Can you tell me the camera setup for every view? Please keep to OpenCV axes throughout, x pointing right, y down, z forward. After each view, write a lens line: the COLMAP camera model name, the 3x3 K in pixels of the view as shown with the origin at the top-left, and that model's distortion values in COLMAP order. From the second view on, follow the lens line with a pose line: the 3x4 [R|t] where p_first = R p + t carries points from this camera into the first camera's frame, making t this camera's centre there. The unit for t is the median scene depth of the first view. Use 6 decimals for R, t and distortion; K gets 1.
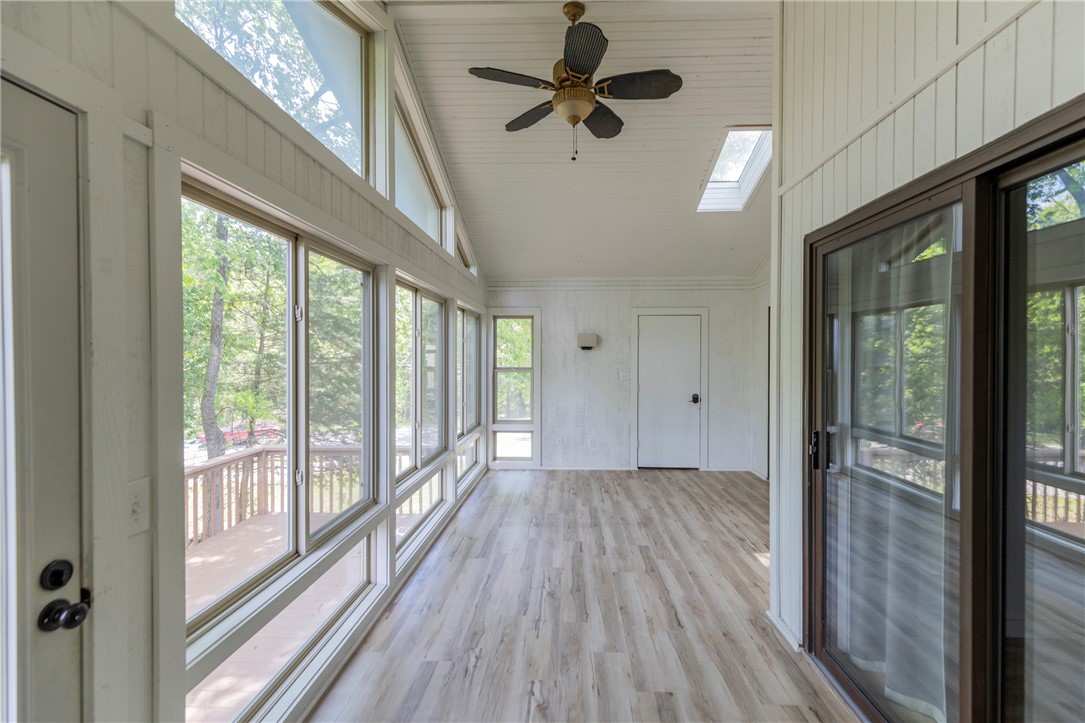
lens RADIAL K [[497.0, 0, 543.9], [0, 497.0, 360.5], [0, 0, 1]] dist [0.012920, 0.000148]
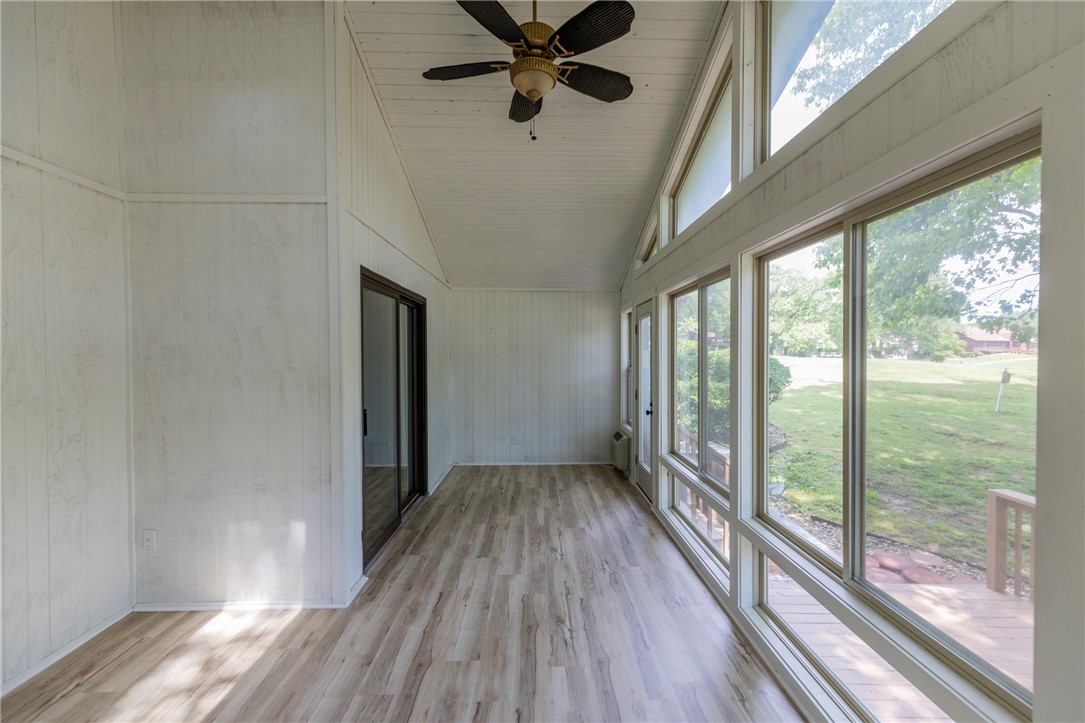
lens RADIAL K [[497.0, 0, 542.7], [0, 497.0, 360.6], [0, 0, 1]] dist [0.012920, 0.000148]
pose [[-0.997983, 0.004922, -0.063290, 0.107438], [0.003630, 0.999783, 0.020518, -0.019254], [0.063377, 0.020247, -0.997784, 2.021779]]
